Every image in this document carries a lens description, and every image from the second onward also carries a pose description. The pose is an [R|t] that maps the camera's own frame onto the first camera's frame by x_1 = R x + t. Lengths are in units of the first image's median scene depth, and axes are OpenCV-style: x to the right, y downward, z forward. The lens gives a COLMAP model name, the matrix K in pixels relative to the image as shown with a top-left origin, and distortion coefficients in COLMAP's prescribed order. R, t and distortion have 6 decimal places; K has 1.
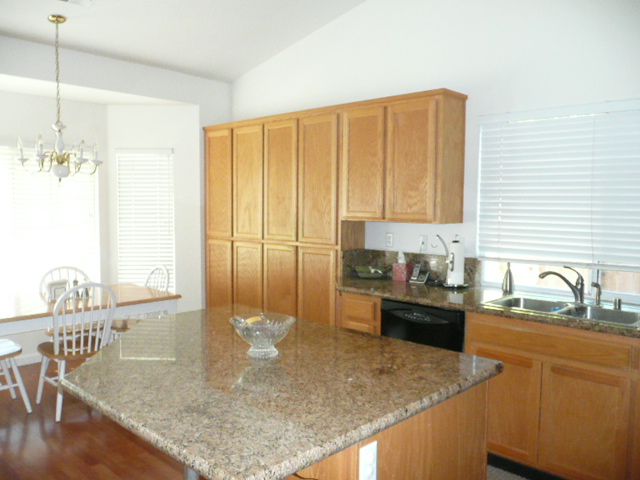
lens RADIAL K [[545.3, 0, 319.3], [0, 545.3, 244.9], [0, 0, 1]] dist [-0.033295, 0.051300]
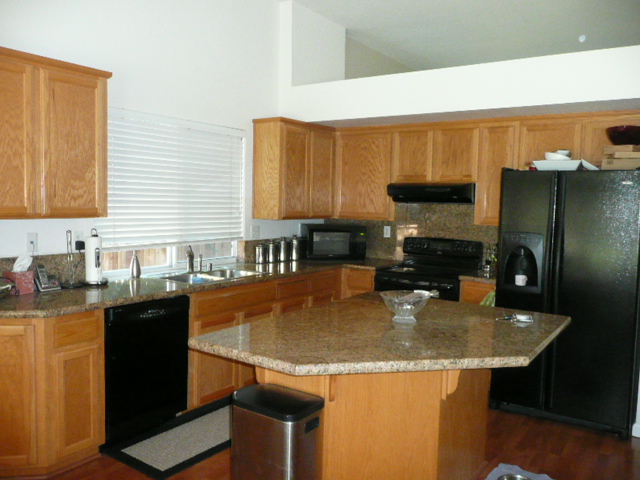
lens RADIAL K [[545.3, 0, 318.5], [0, 545.3, 244.6], [0, 0, 1]] dist [-0.033295, 0.051300]
pose [[-0.168847, -0.097938, 0.980765, -0.994473], [0.047853, 0.993063, 0.107404, -0.098866], [-0.984480, 0.065067, -0.162989, 1.051345]]
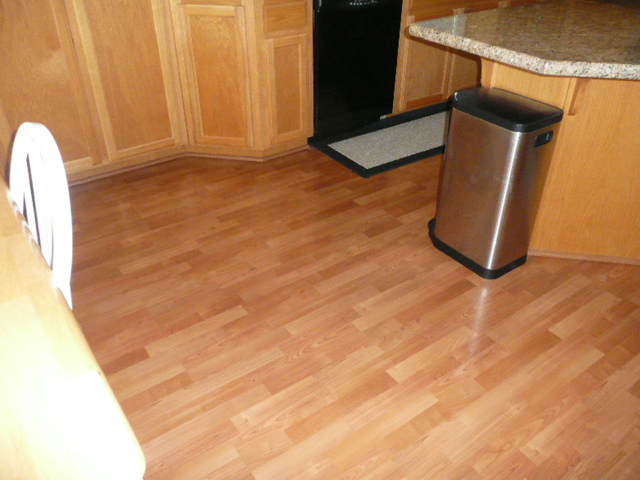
lens RADIAL K [[545.3, 0, 318.9], [0, 545.3, 239.1], [0, 0, 1]] dist [-0.033295, 0.051300]
pose [[0.179283, -0.555080, 0.812246, -0.895910], [0.075969, 0.830969, 0.551107, -0.034195], [-0.980860, -0.037099, 0.191148, 1.096609]]
